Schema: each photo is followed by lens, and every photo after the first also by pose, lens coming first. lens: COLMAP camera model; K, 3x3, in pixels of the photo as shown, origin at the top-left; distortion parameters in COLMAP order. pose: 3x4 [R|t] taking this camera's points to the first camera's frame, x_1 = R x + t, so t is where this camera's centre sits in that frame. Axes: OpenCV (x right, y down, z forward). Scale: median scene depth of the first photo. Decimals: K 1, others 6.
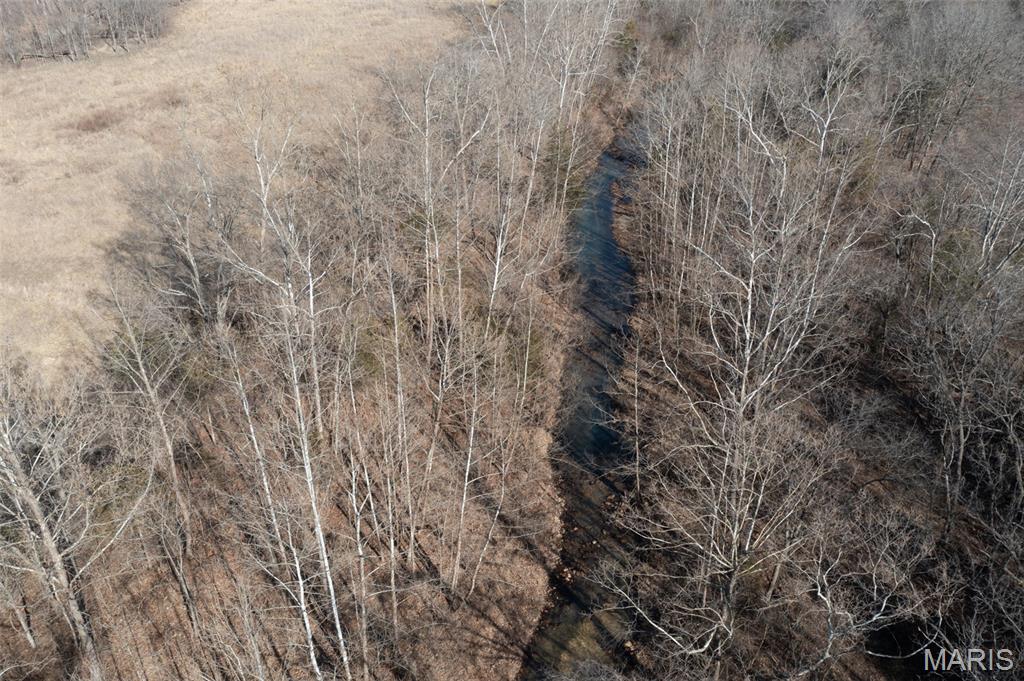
lens RADIAL K [[819.6, 0, 512.0], [0, 819.6, 340.5], [0, 0, 1]] dist [0.003981, 0.007706]
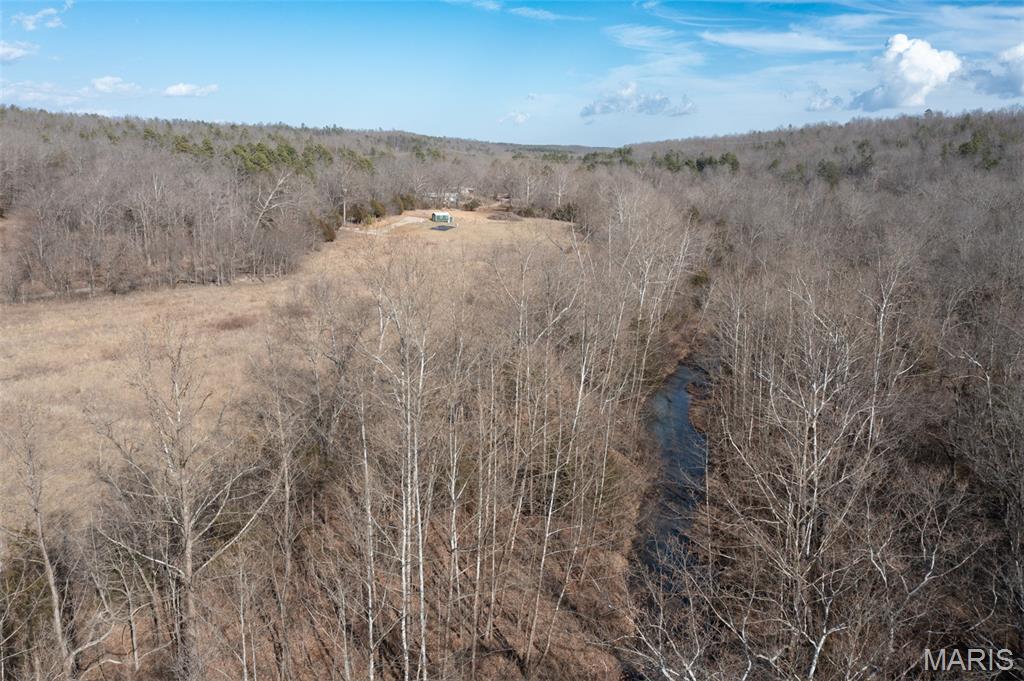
lens RADIAL K [[819.6, 0, 512.0], [0, 819.6, 340.5], [0, 0, 1]] dist [0.003981, 0.007706]
pose [[0.994436, 0.031663, -0.100471, -0.000487], [-0.062977, 0.943247, -0.326065, 0.116526], [0.084445, 0.330578, 0.939993, -0.044809]]
